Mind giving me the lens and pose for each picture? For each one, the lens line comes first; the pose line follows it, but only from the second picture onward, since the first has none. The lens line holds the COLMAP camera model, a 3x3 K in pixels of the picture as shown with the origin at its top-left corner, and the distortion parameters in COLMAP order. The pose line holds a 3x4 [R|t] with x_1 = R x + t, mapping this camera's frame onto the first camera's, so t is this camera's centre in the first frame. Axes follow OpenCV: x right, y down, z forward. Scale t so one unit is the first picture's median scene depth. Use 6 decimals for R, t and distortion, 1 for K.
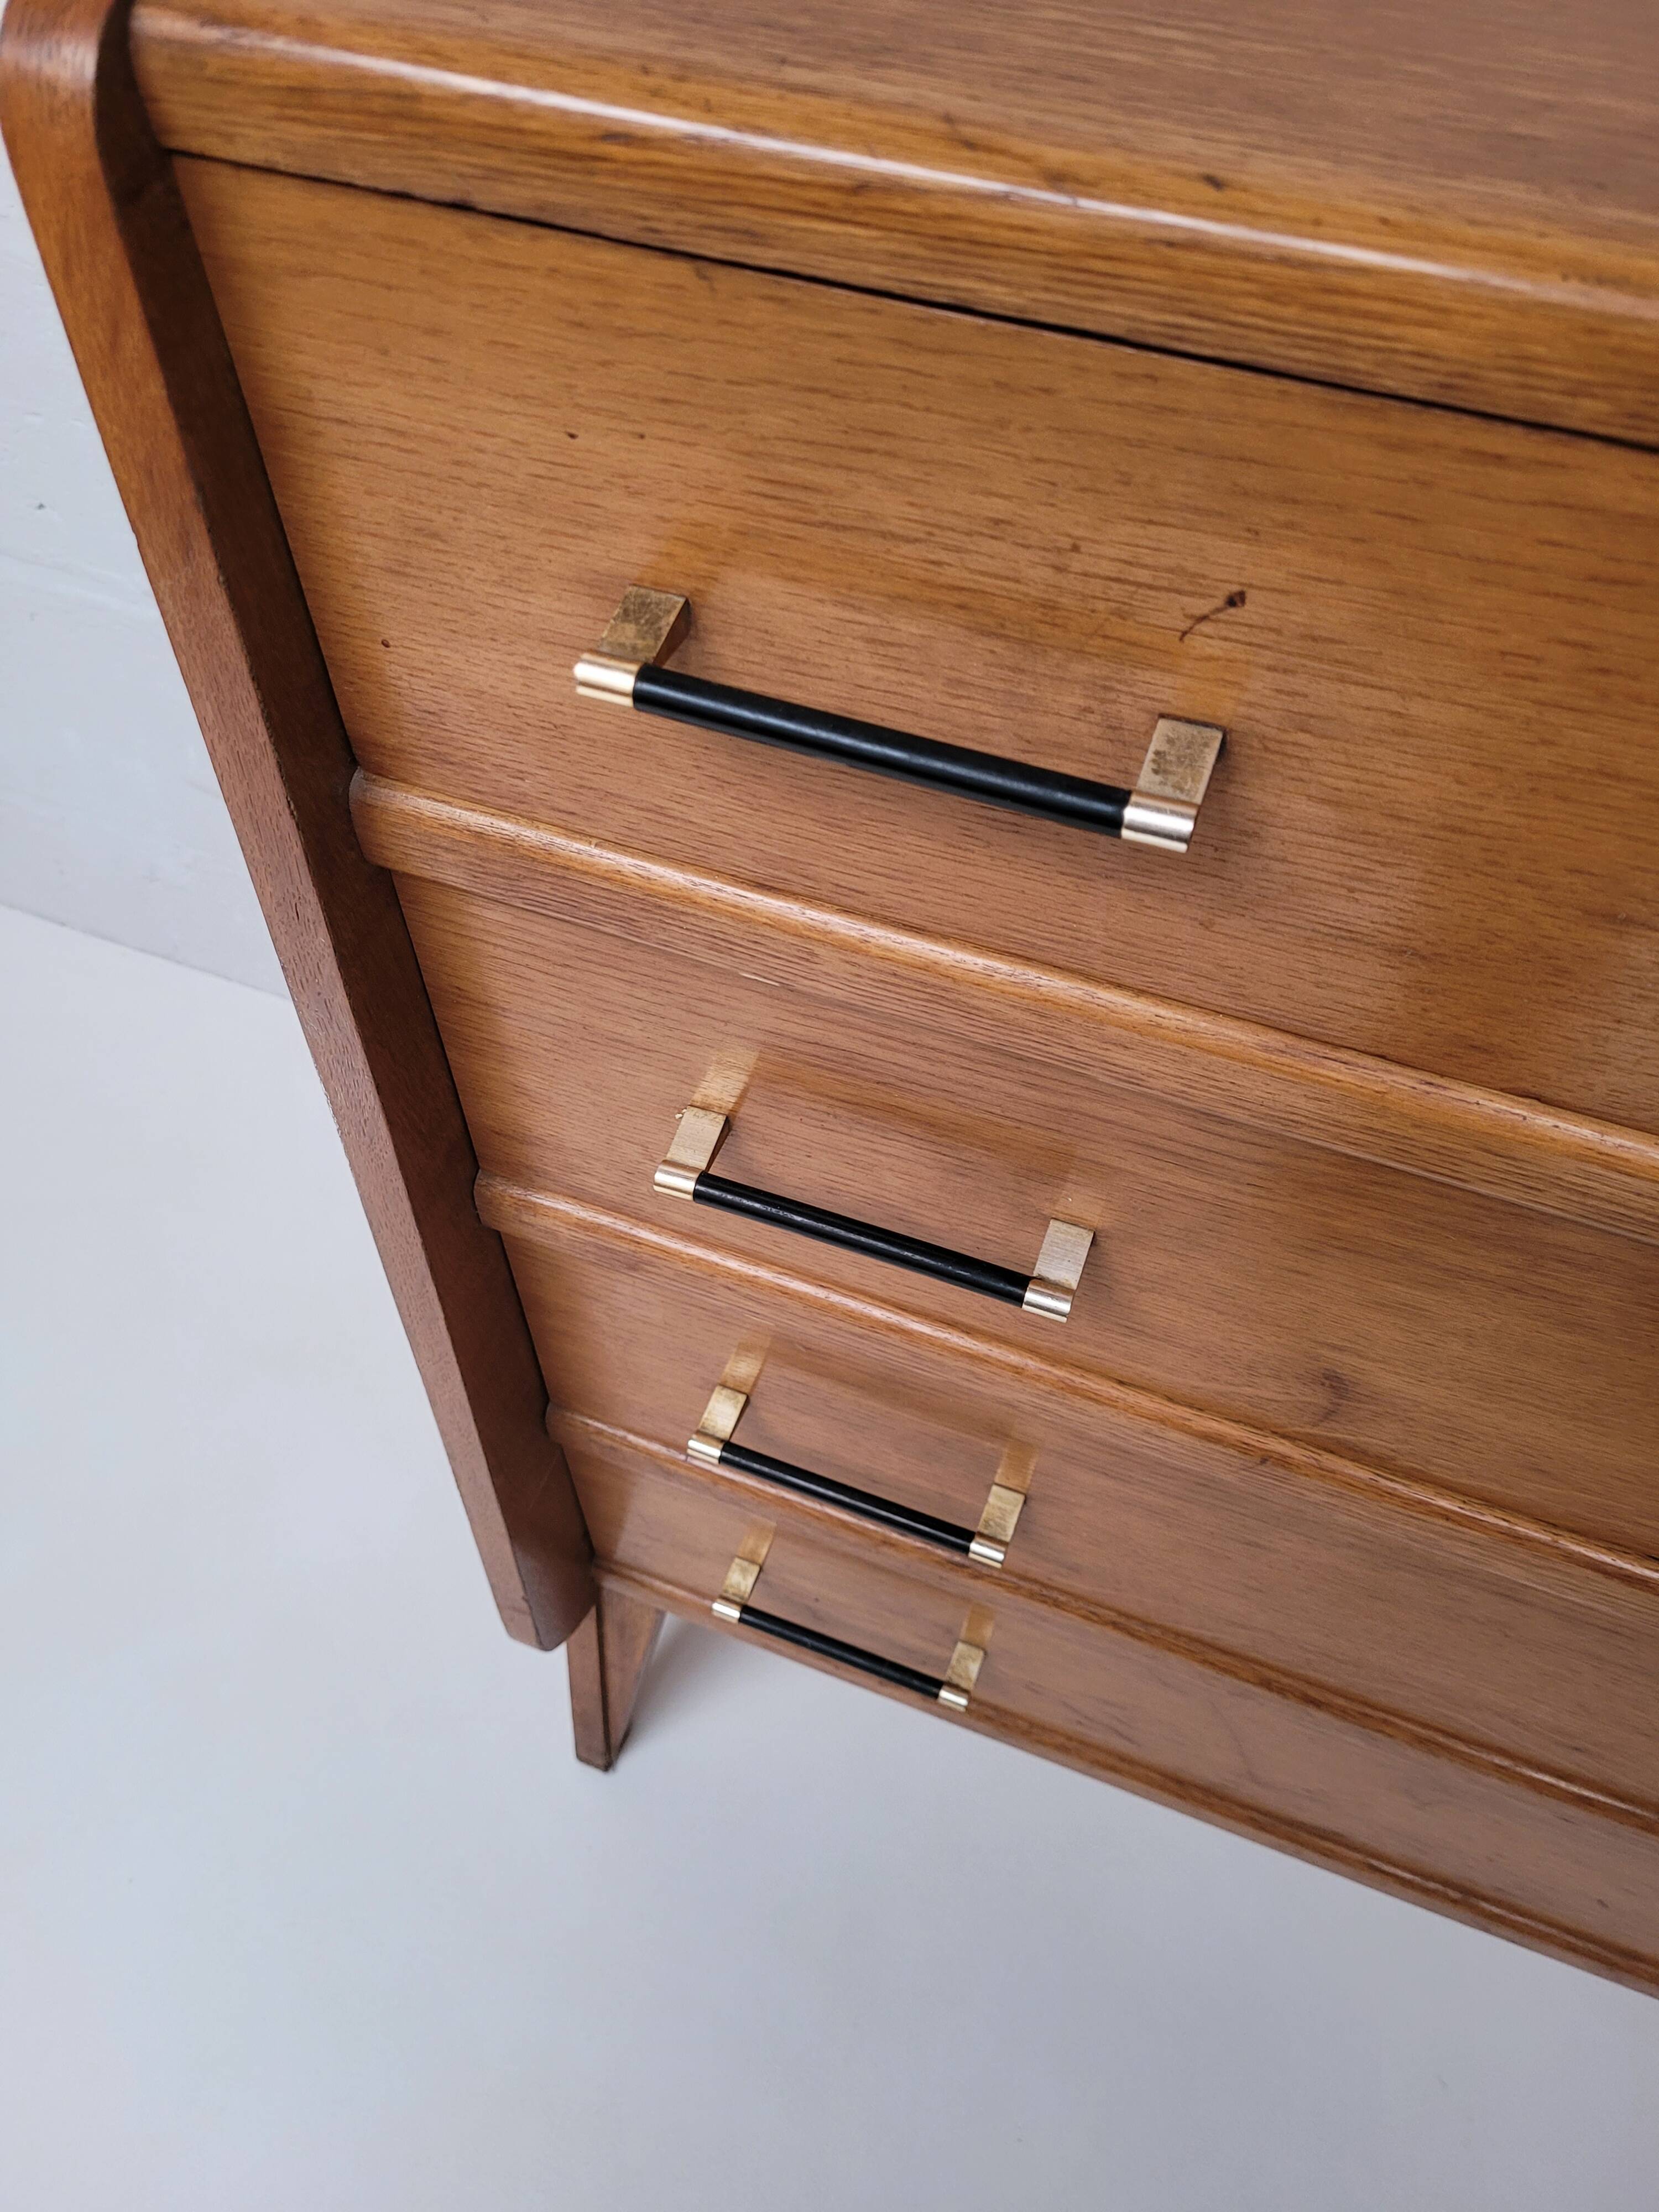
lens RADIAL K [[1714.1, 0, 829.5], [0, 1714.1, 1106.0], [0, 0, 1]] dist [0.005432, -0.012642]
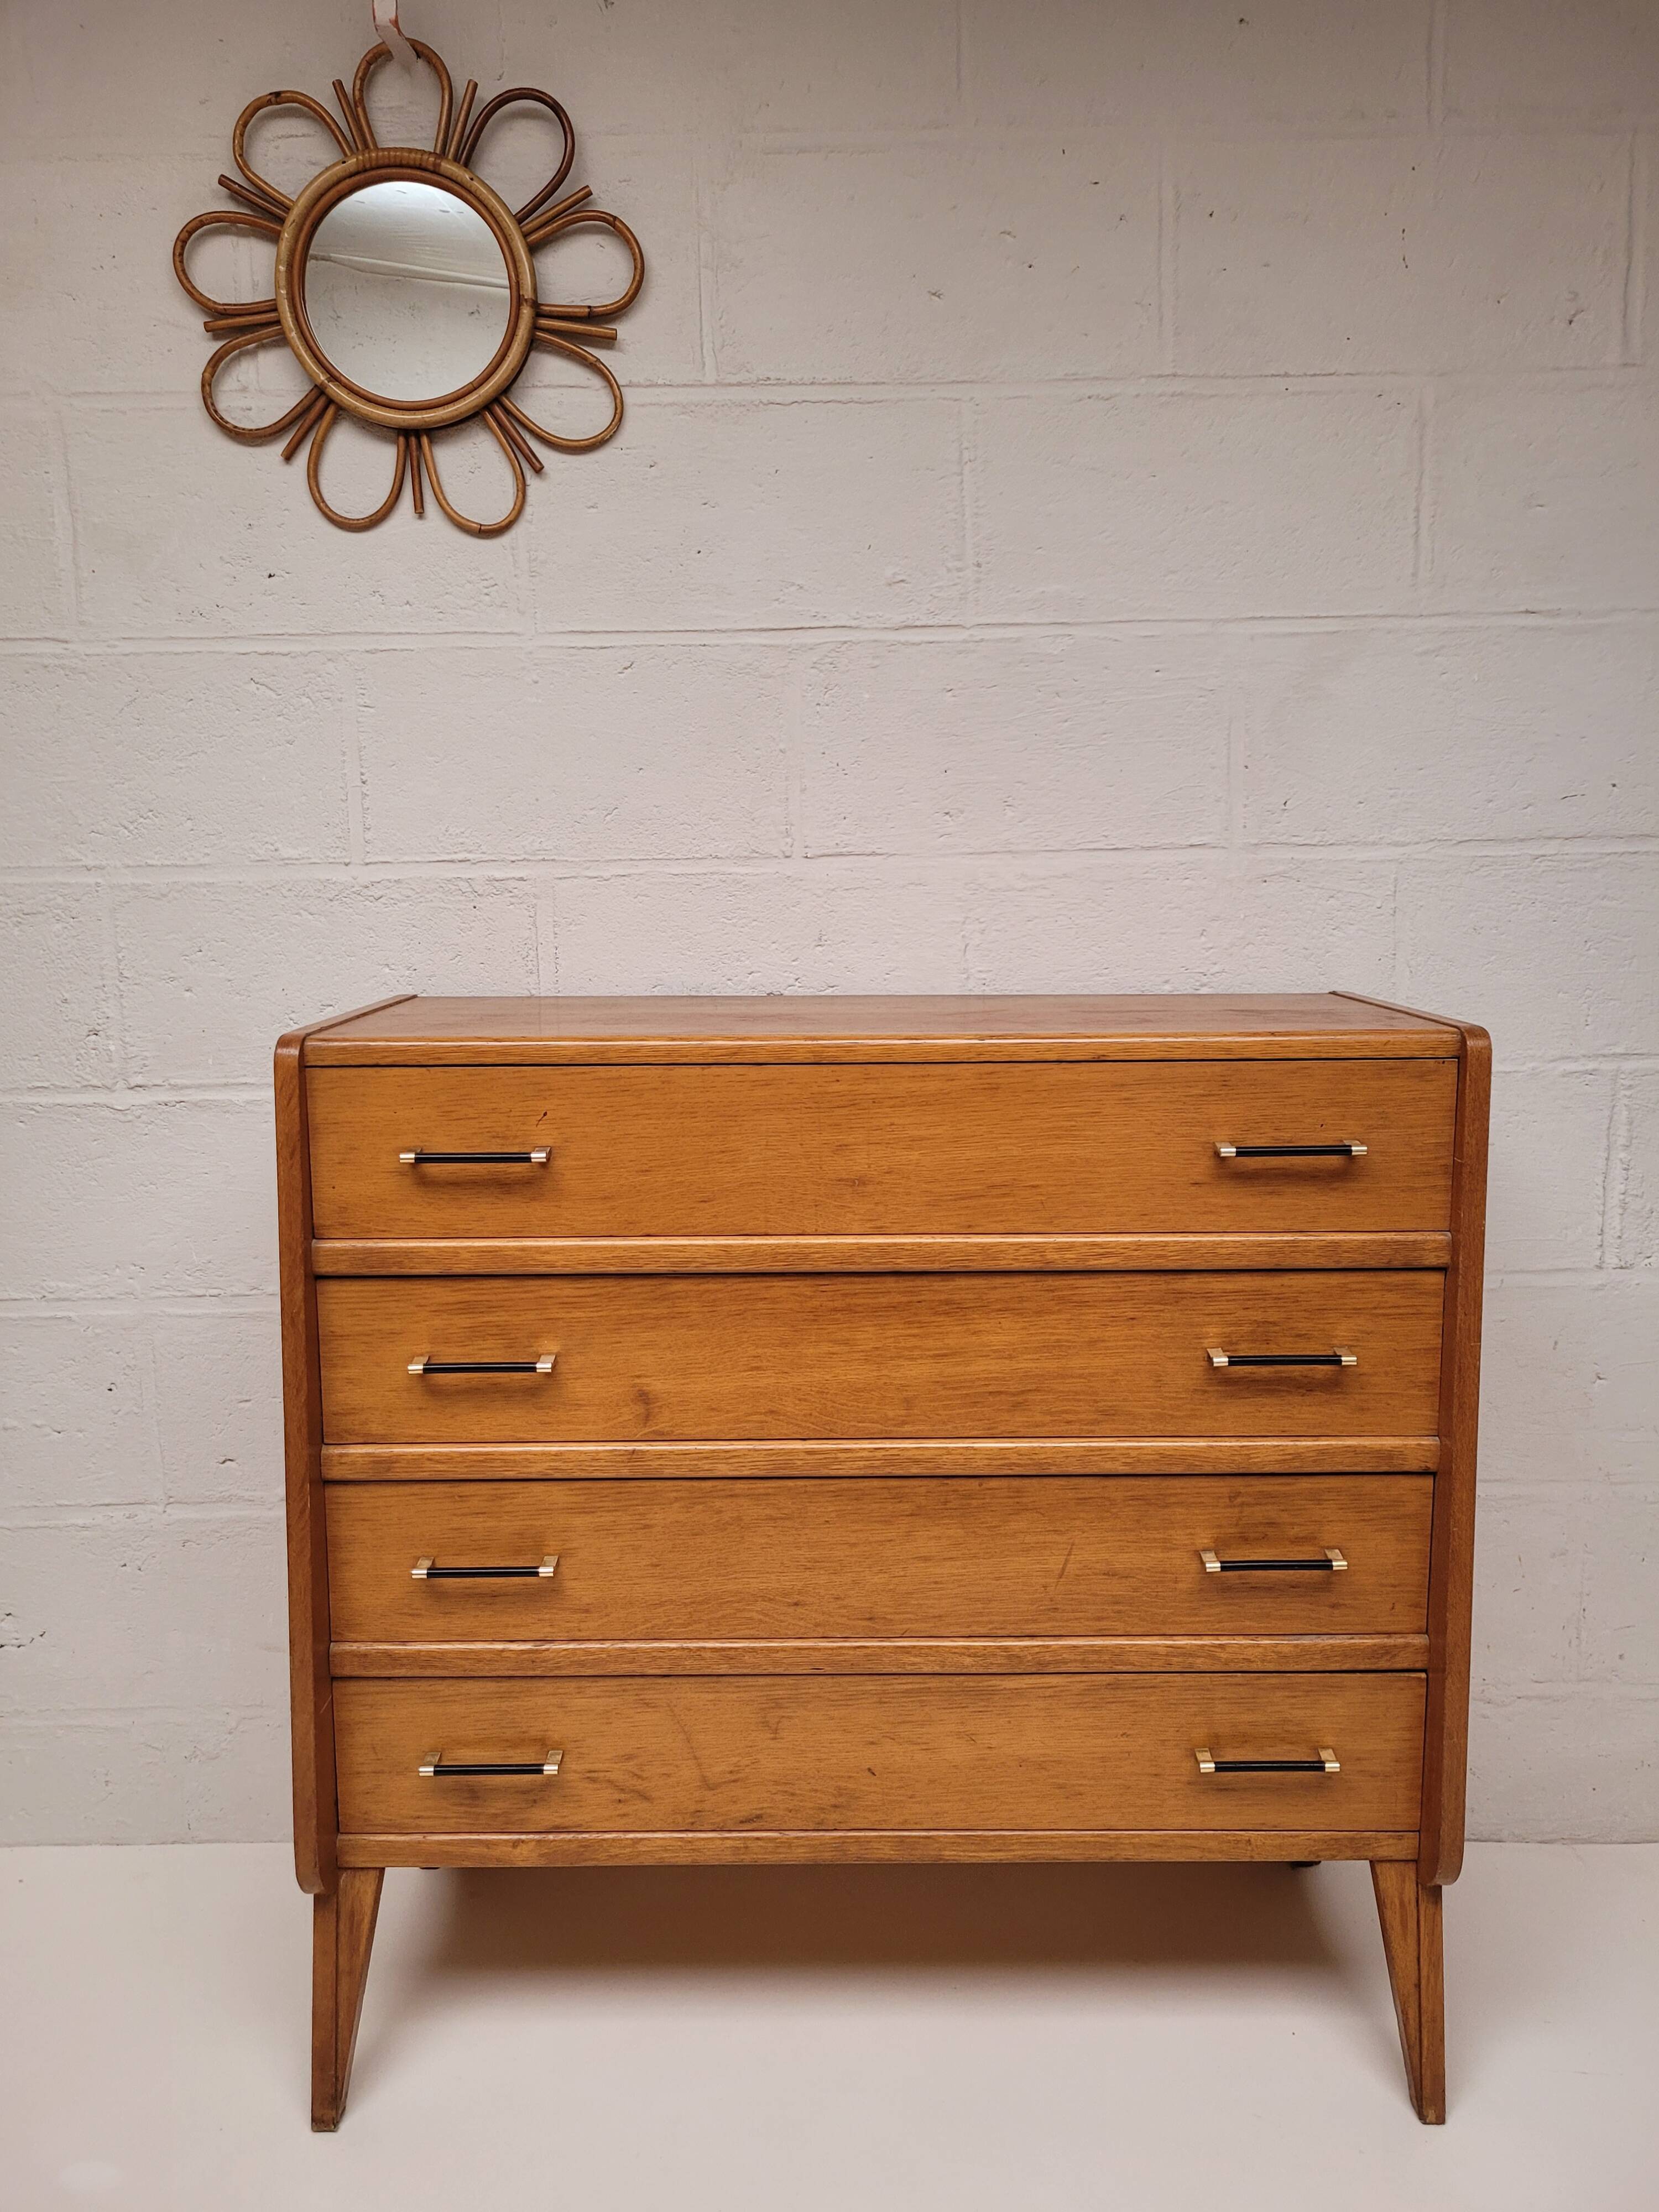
lens RADIAL K [[1678.4, 0, 840.0], [0, 1678.4, 1108.2], [0, 0, 1]] dist [0.049193, -0.046323]
pose [[0.929495, -0.058965, 0.364091, -0.721356], [0.303945, 0.681659, -0.665551, 3.114324], [-0.208942, 0.729290, 0.651521, -2.301207]]
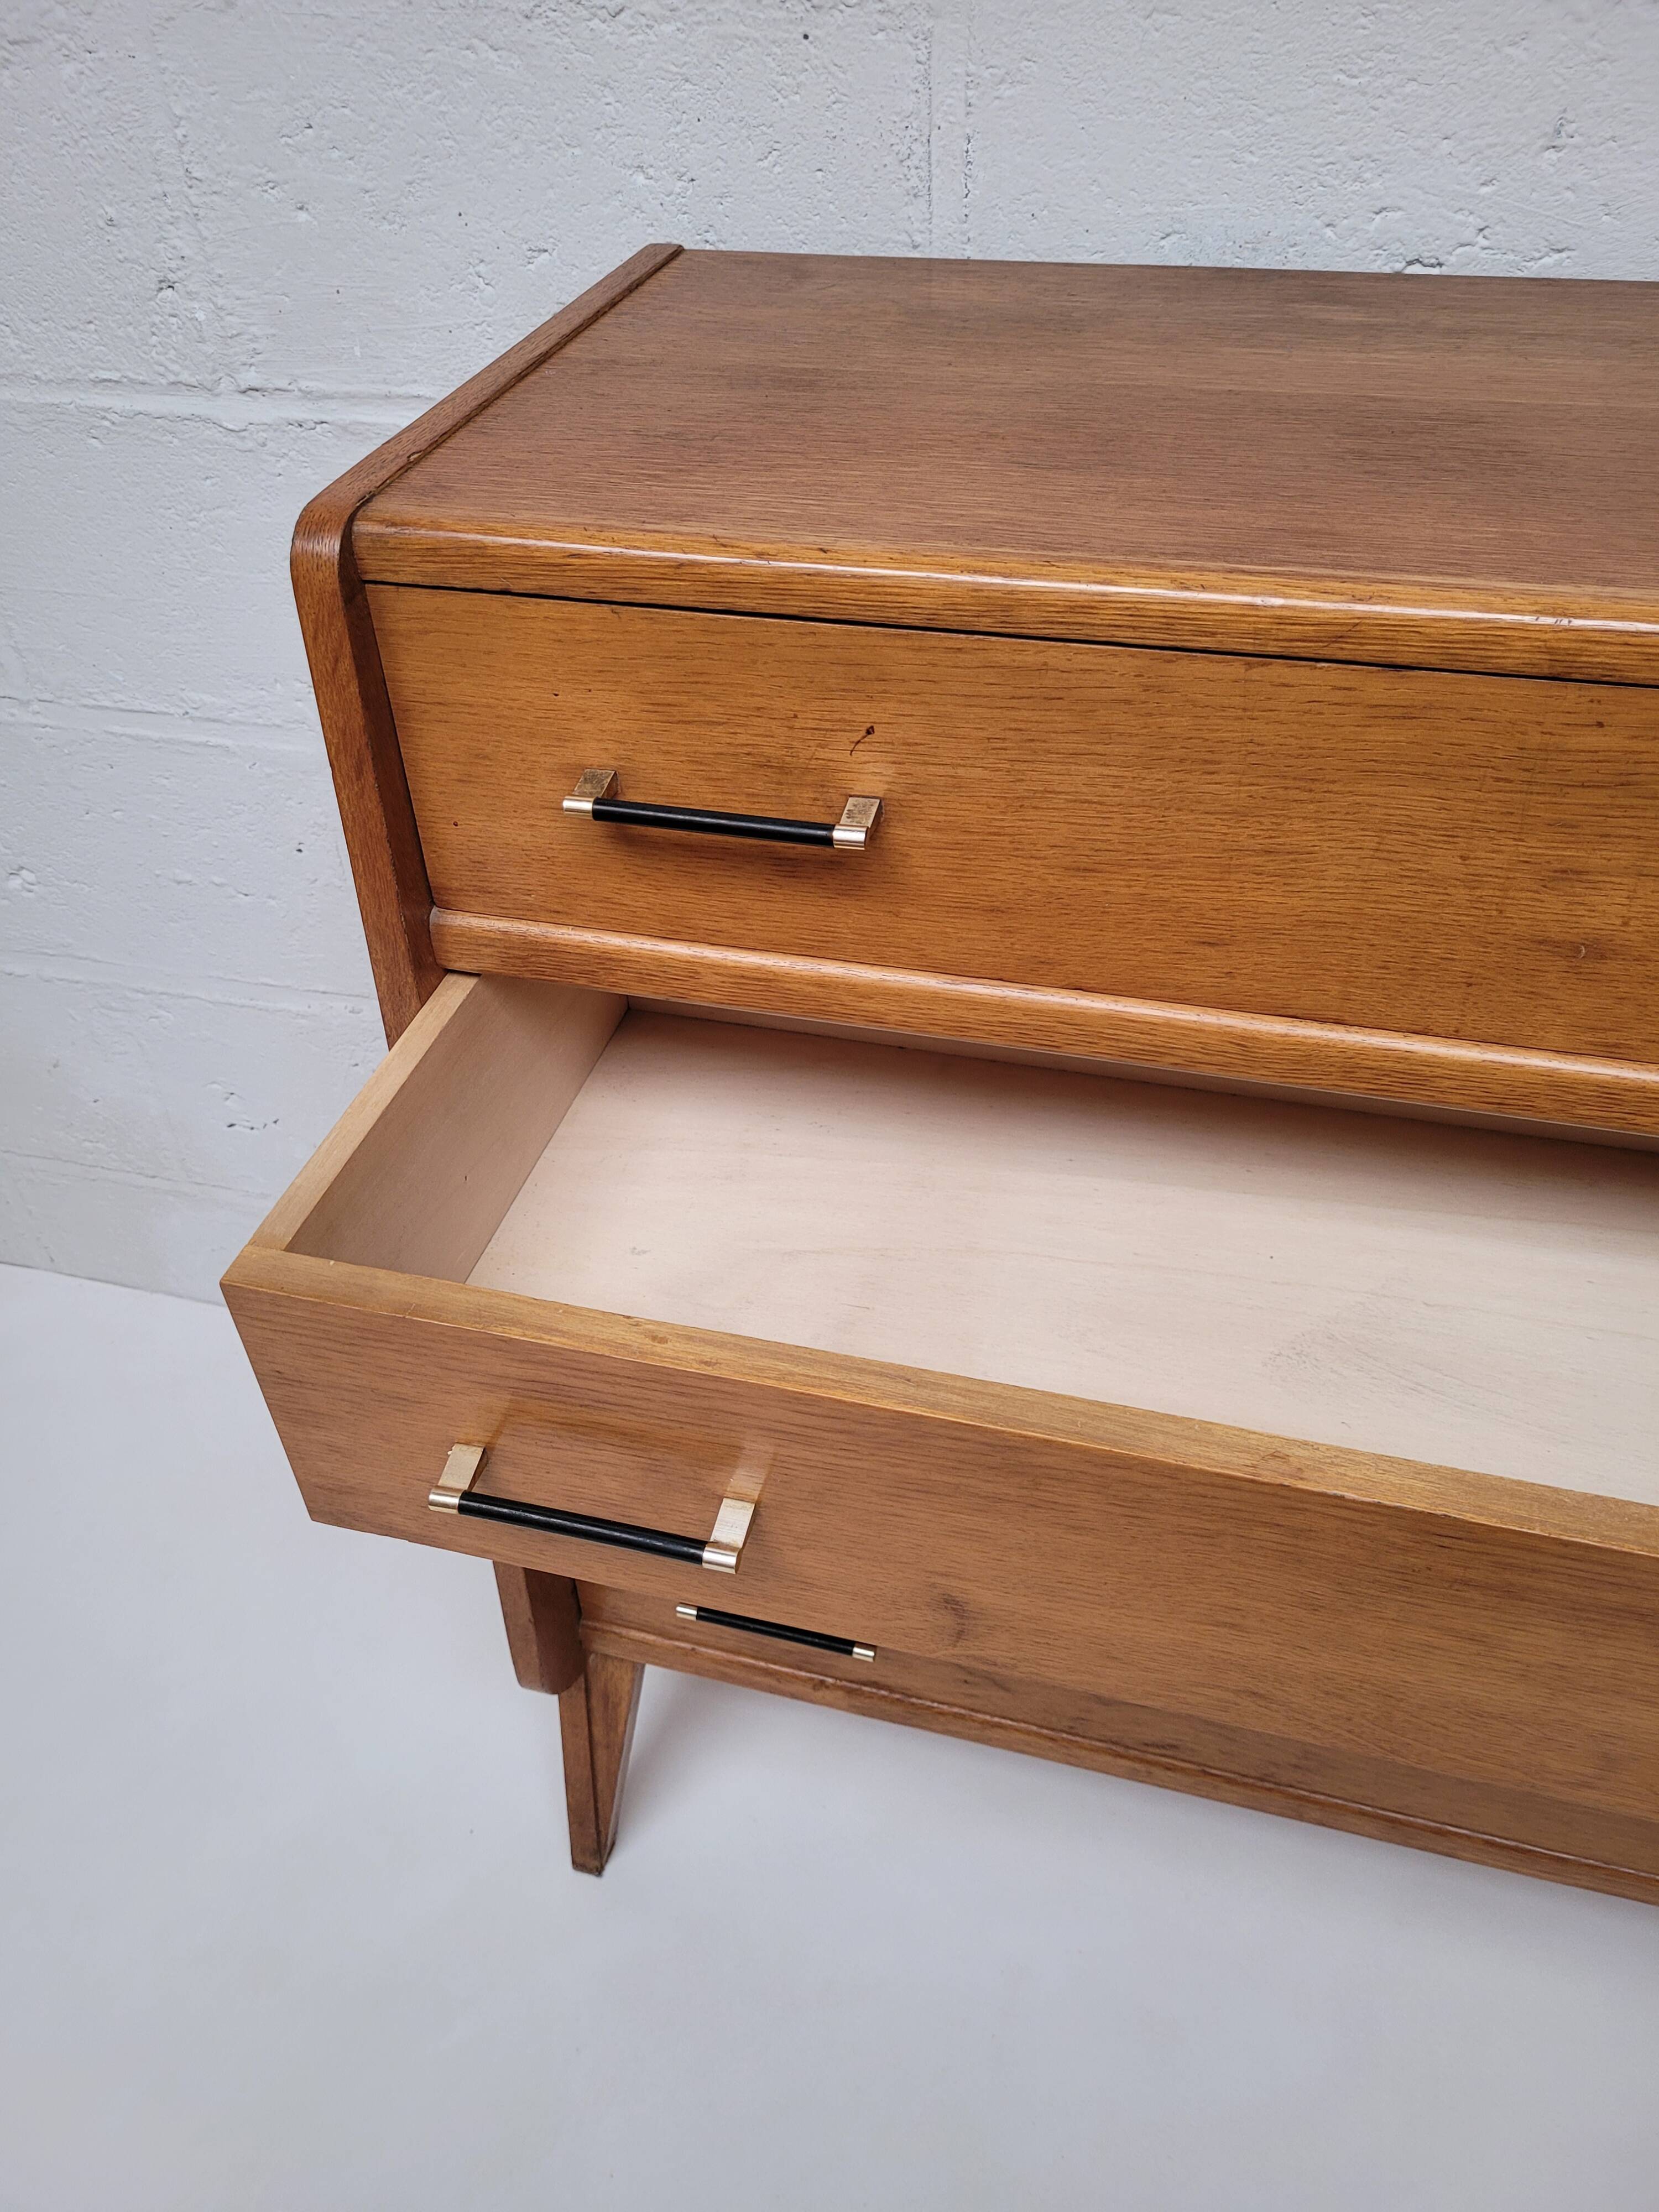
lens RADIAL K [[1697.2, 0, 828.5], [0, 1697.2, 1099.9], [0, 0, 1]] dist [0.045146, -0.063763]
pose [[0.994952, -0.084794, 0.053680, 0.028629], [0.095942, 0.960579, -0.260928, 0.700724], [-0.029438, 0.264761, 0.963865, -0.937605]]
